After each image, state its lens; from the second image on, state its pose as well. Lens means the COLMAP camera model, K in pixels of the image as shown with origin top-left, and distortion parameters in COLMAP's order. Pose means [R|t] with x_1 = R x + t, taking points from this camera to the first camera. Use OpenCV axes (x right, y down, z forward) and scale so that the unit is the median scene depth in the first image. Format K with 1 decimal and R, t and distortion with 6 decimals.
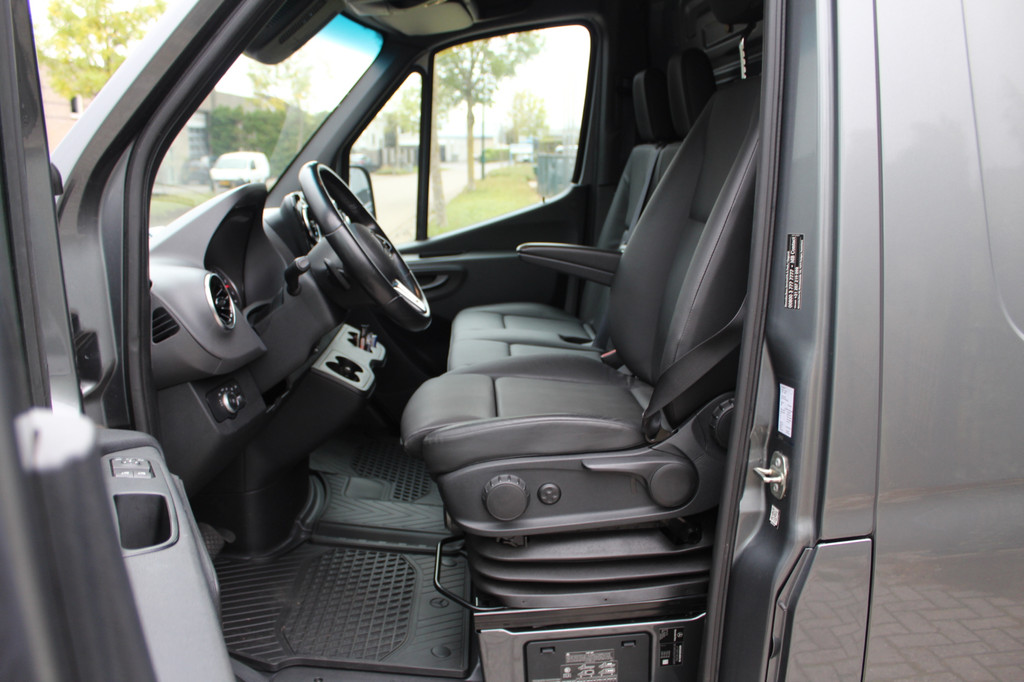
lens RADIAL K [[881.1, 0, 511.0], [0, 881.1, 340.8], [0, 0, 1]] dist [-0.002059, 0.034930]
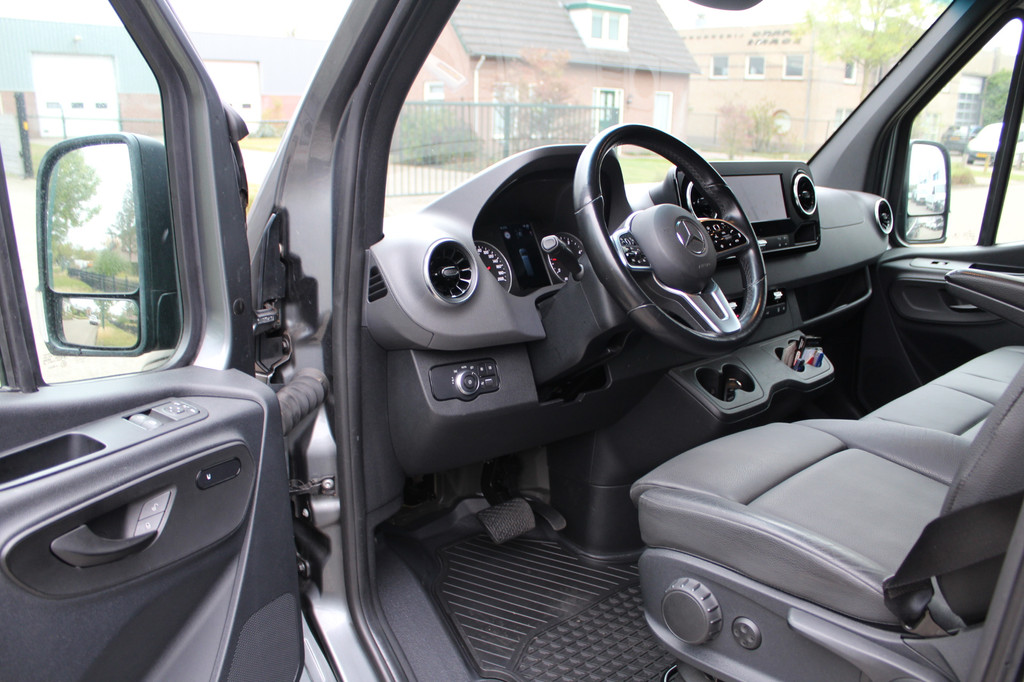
lens RADIAL K [[881.1, 0, 512.0], [0, 881.1, 342.5], [0, 0, 1]] dist [-0.002059, 0.034930]
pose [[0.682273, 0.223804, -0.695999, 0.344722], [-0.197182, 0.973045, 0.119597, -0.090151], [0.704004, 0.055641, 0.708013, 0.381532]]
